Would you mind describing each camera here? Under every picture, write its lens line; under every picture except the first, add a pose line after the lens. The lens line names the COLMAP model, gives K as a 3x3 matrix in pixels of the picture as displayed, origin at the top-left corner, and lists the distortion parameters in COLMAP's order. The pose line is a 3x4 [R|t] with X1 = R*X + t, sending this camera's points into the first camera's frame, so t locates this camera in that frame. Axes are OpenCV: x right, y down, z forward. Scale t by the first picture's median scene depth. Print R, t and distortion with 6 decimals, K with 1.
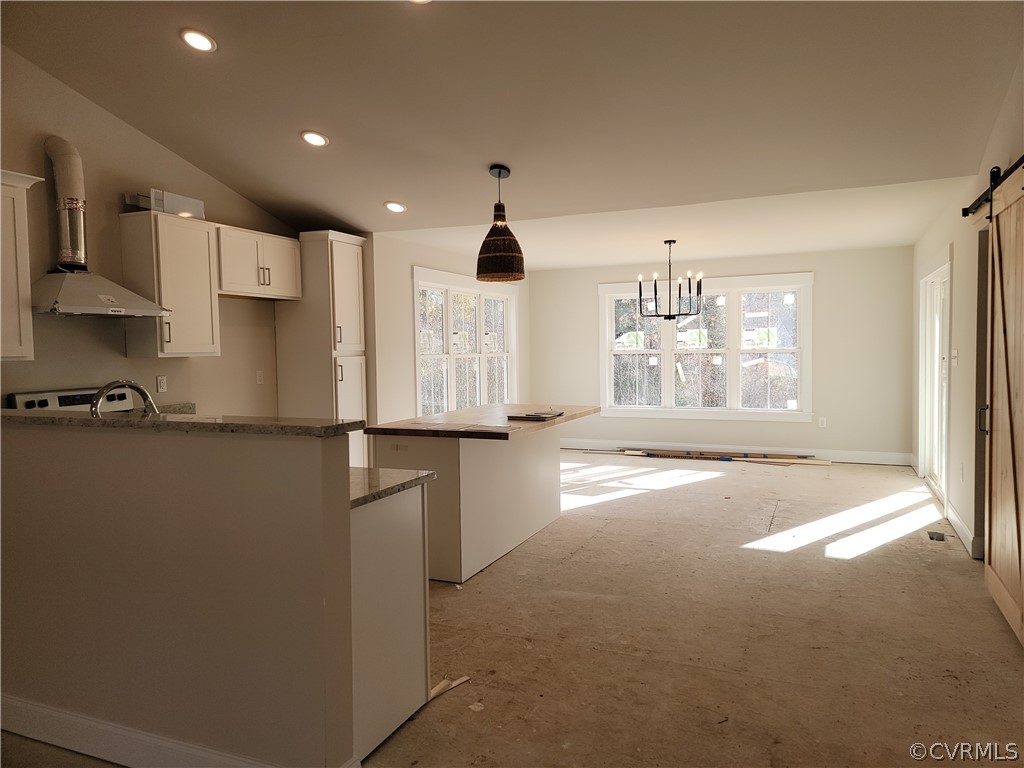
lens RADIAL K [[704.9, 0, 516.7], [0, 704.9, 379.1], [0, 0, 1]] dist [0.077114, -0.041406]
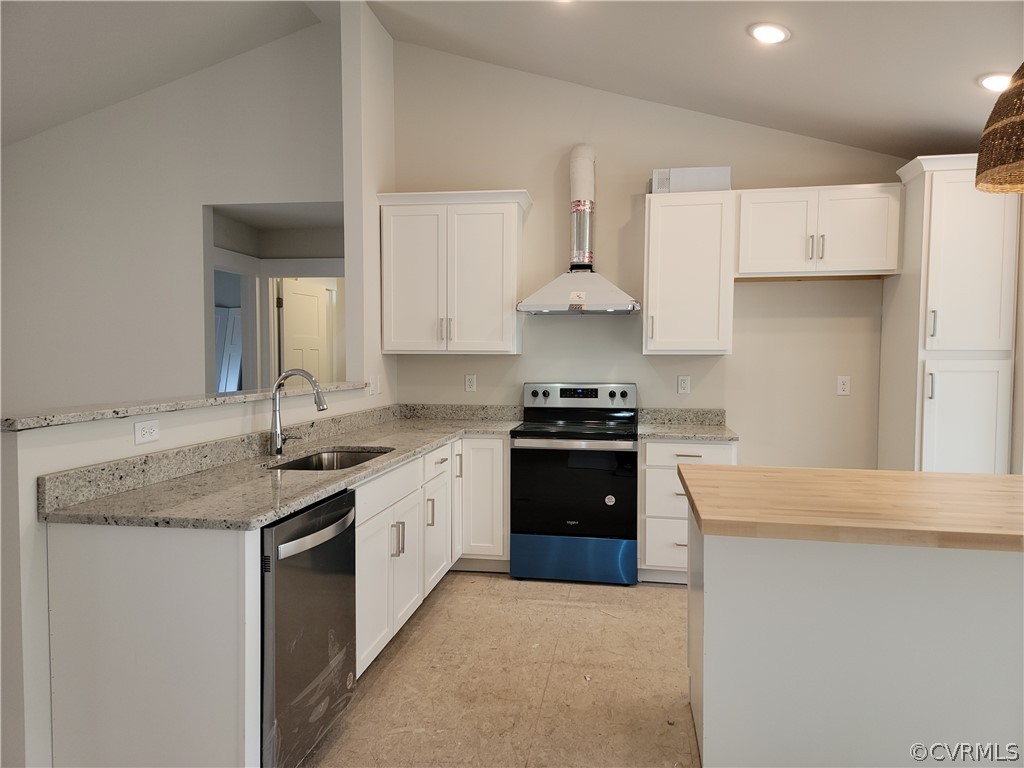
lens RADIAL K [[704.9, 0, 507.2], [0, 704.9, 381.5], [0, 0, 1]] dist [0.077114, -0.041406]
pose [[0.229855, 0.052418, -0.971812, 0.367285], [-0.050796, 0.997834, 0.041807, -0.026087], [0.971898, 0.039754, 0.232020, 0.658597]]
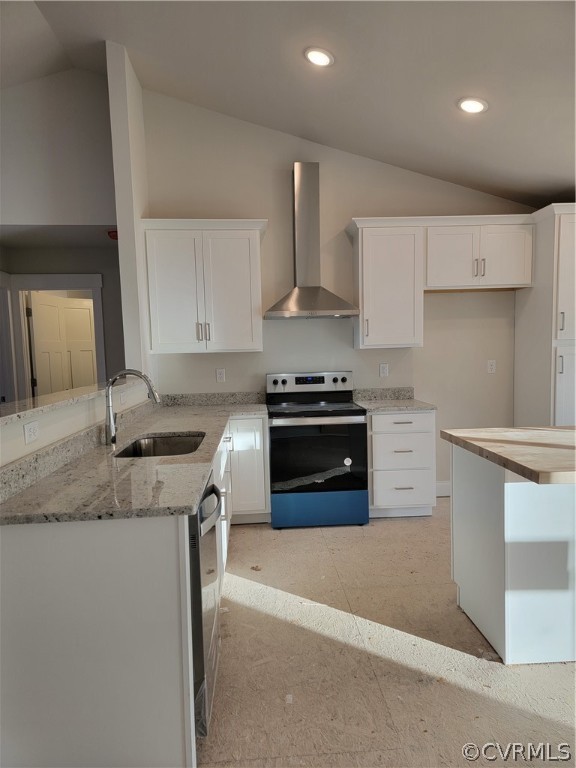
lens RADIAL K [[528.6, 0, 288.1], [0, 528.6, 388.6], [0, 0, 1]] dist [0.077114, -0.041406]
pose [[0.453829, 0.070239, -0.888316, 0.265505], [-0.021743, 0.997465, 0.067761, -0.022003], [0.890823, -0.011438, 0.454206, 0.509876]]
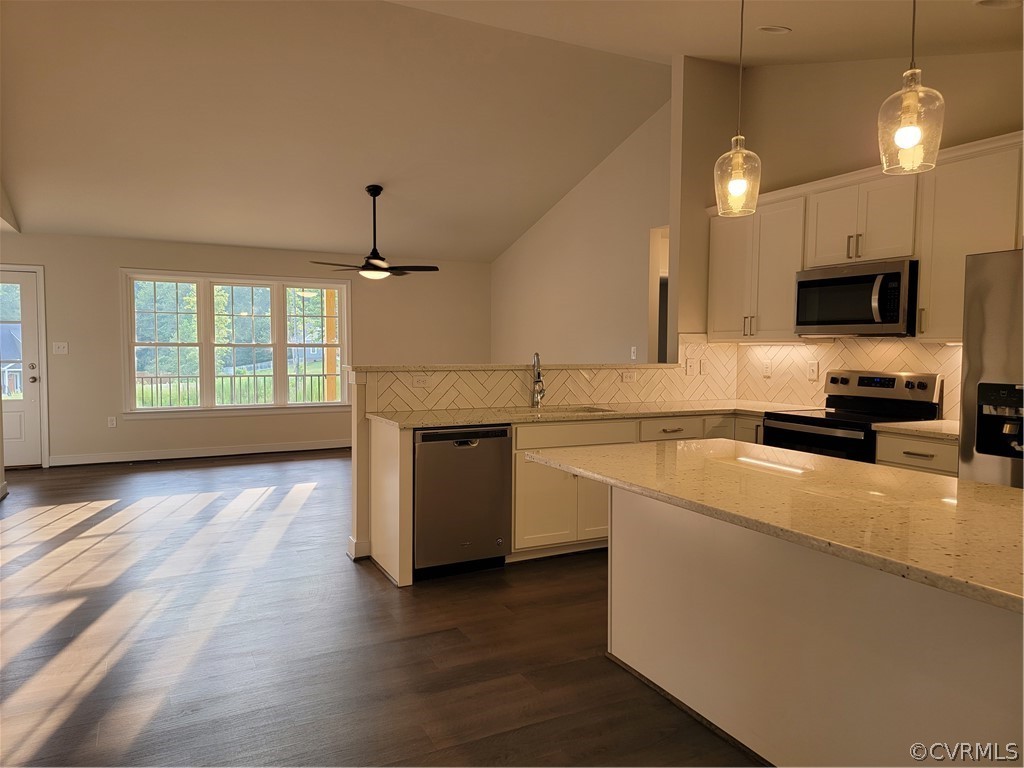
lens RADIAL K [[704.9, 0, 514.1], [0, 704.9, 390.0], [0, 0, 1]] dist [0.077114, -0.041406]
pose [[-0.630445, 0.065218, -0.773489, 0.482240], [-0.028445, 0.993854, 0.106983, -0.052818], [0.775712, 0.089449, -0.624715, 1.232581]]
